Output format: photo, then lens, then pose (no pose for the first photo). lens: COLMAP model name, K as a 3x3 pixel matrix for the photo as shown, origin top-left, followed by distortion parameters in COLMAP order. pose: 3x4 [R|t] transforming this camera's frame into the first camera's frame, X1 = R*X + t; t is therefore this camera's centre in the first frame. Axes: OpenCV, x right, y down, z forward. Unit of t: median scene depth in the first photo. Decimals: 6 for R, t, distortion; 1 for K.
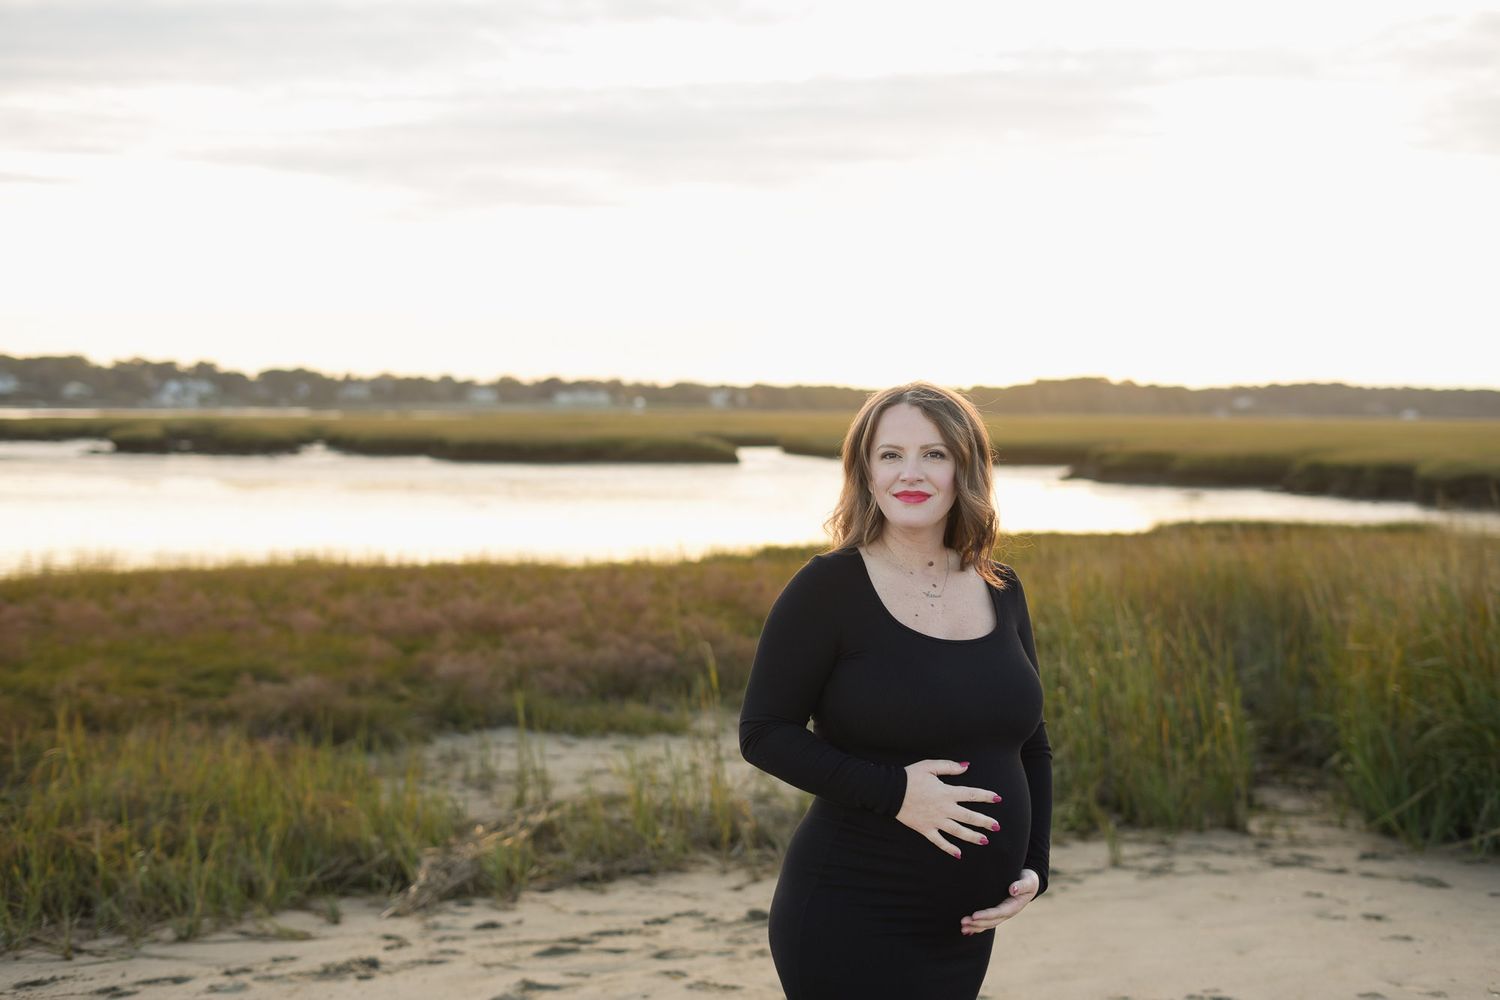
lens RADIAL K [[2175.9, 0, 740.8], [0, 2175.9, 505.9], [0, 0, 1]] dist [-0.029121, 0.000000]
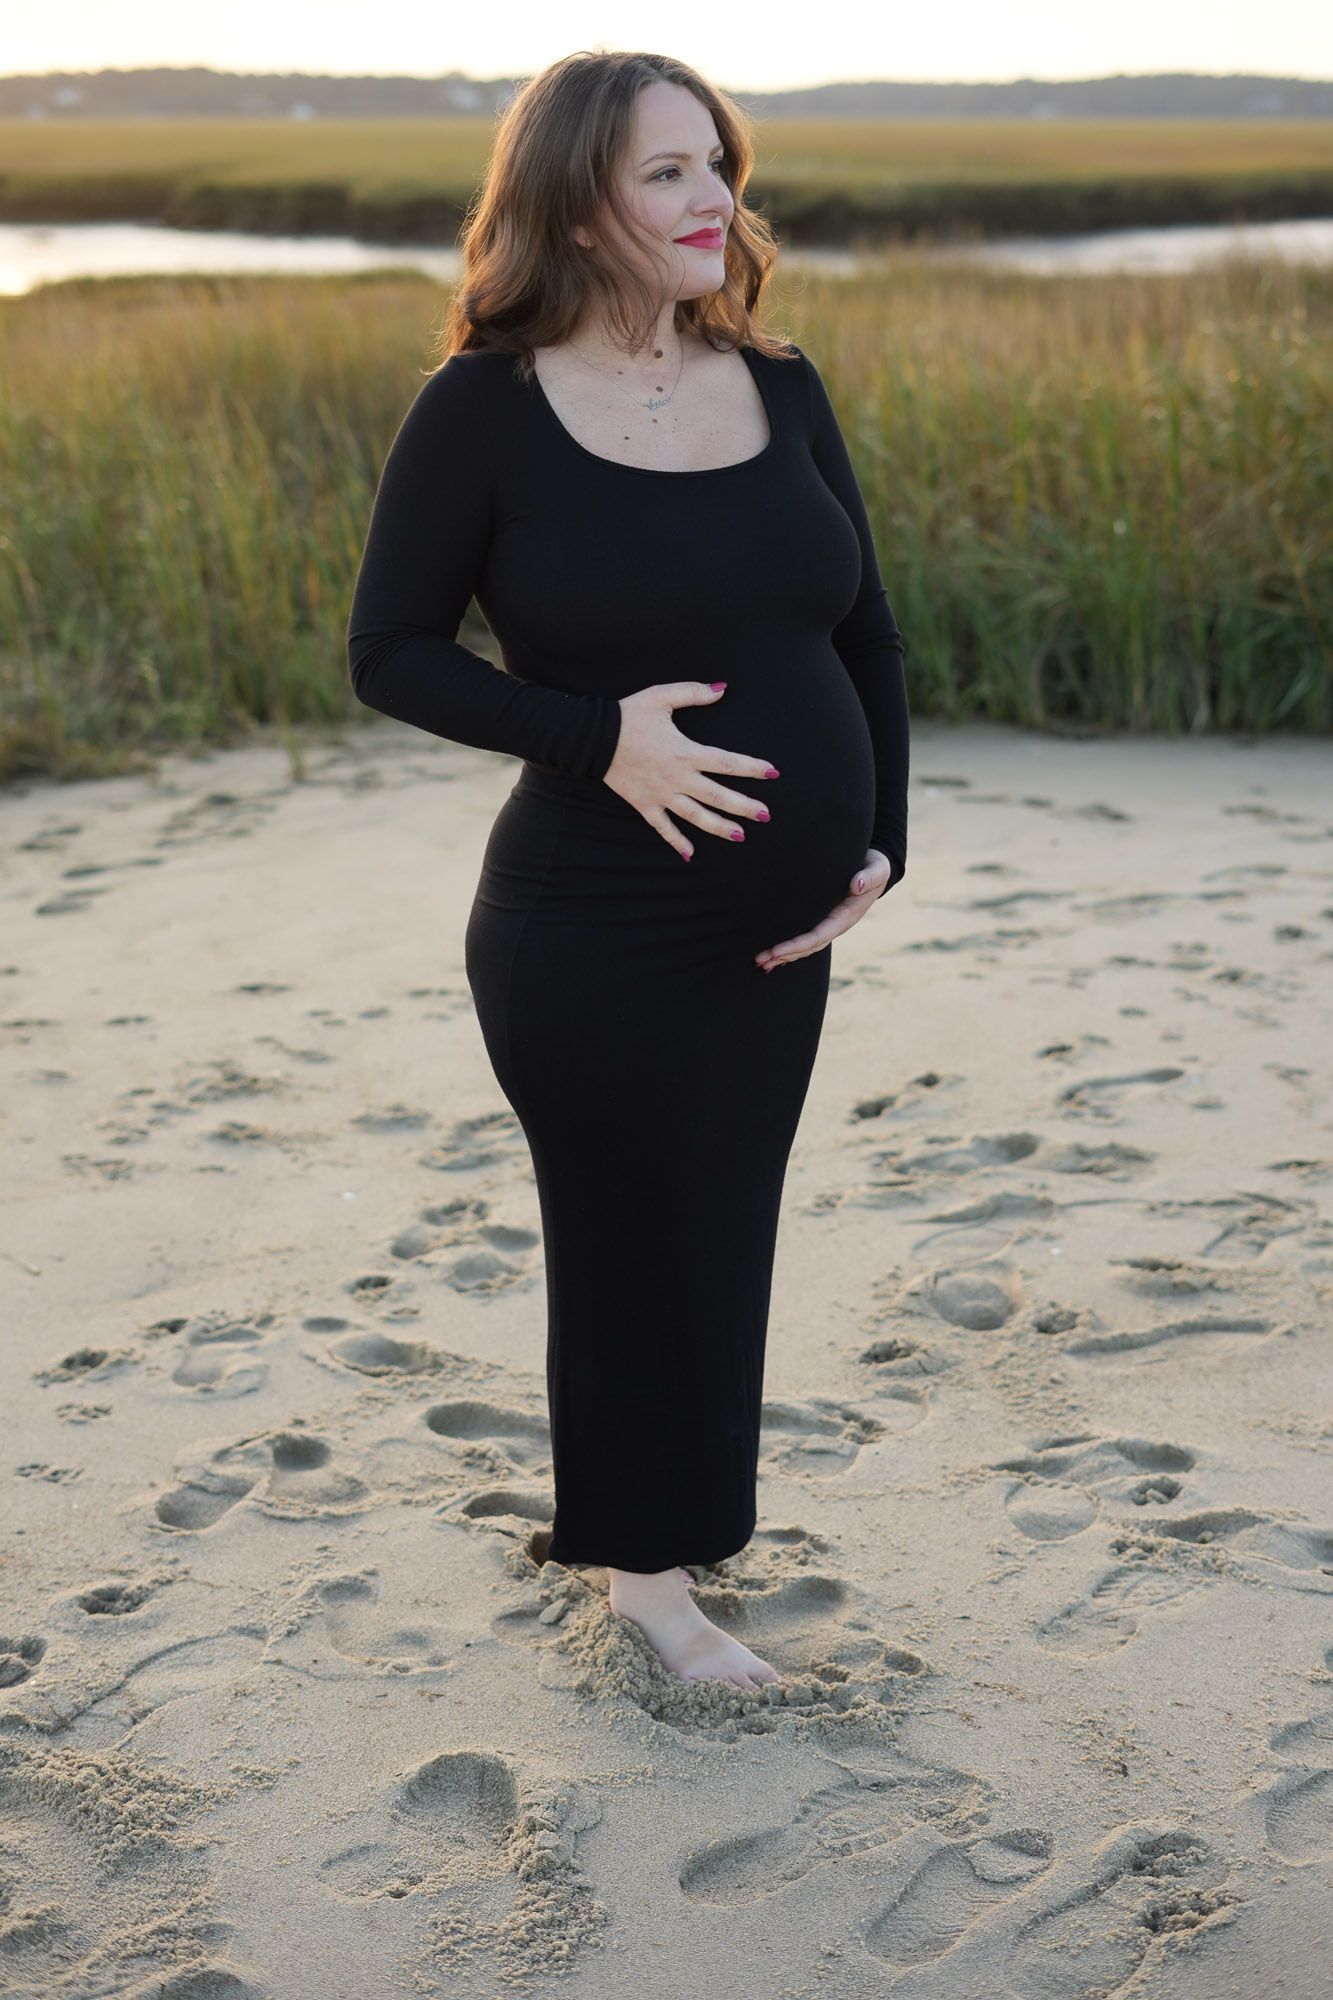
lens RADIAL K [[3070.0, 0, 662.7], [0, 3070.0, 997.4], [0, 0, 1]] dist [-0.034100, 0.000000]
pose [[0.914504, -0.119503, 0.386526, -0.091033], [0.024625, 0.970051, 0.241652, -0.004432], [-0.403827, -0.211473, 0.890058, 0.043092]]
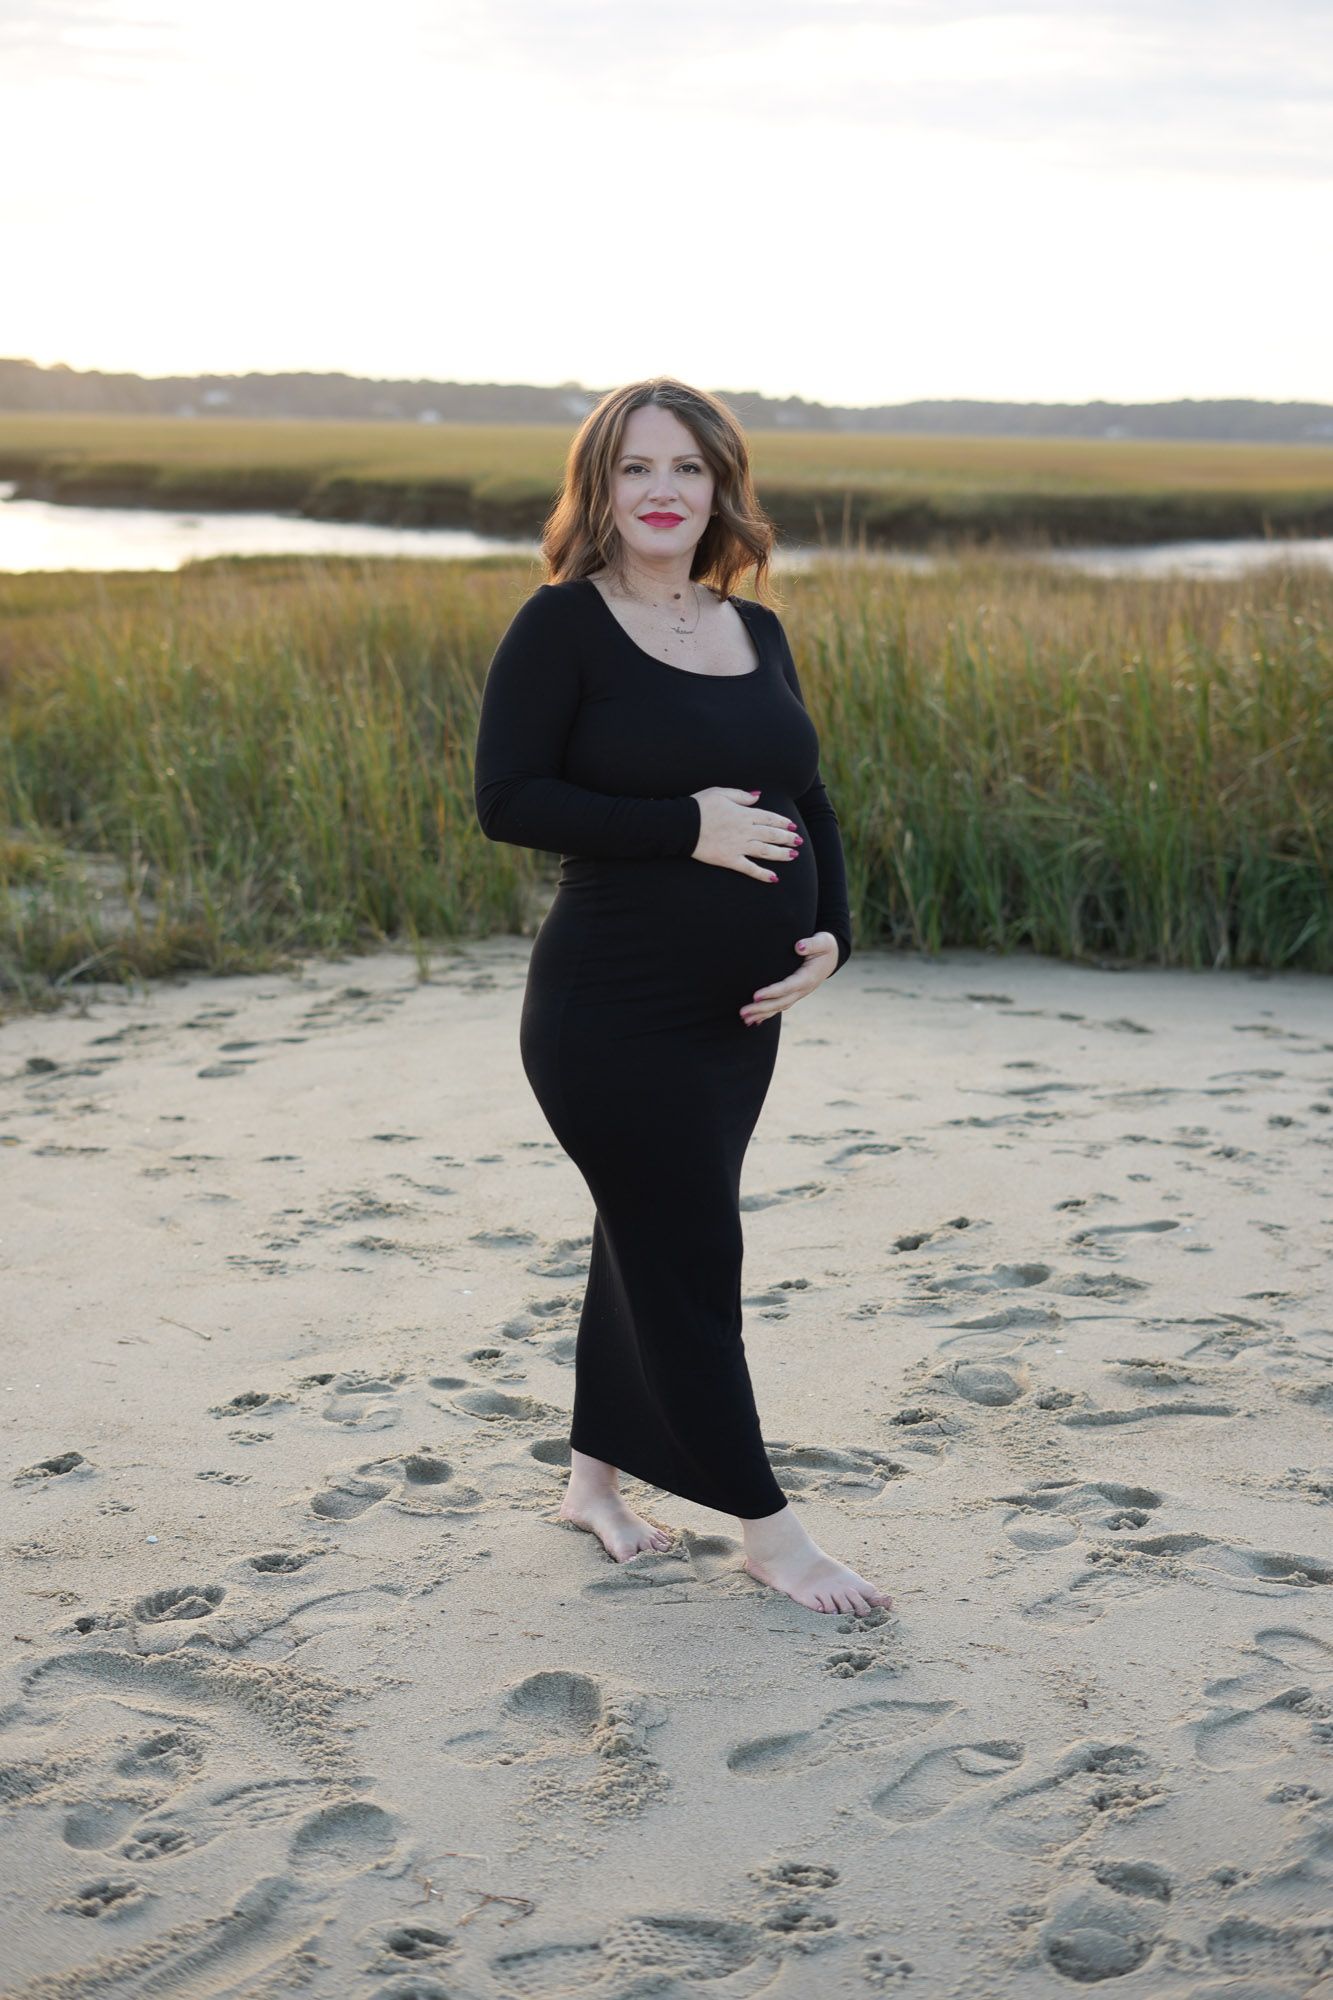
lens RADIAL K [[2901.1, 0, 638.2], [0, 2901.1, 975.3], [0, 0, 1]] dist [-0.029121, 0.000000]
pose [[0.930534, -0.054764, 0.362088, -0.115822], [-0.000053, 0.988735, 0.149677, 0.000804], [-0.366206, -0.139299, 0.920048, -0.014567]]
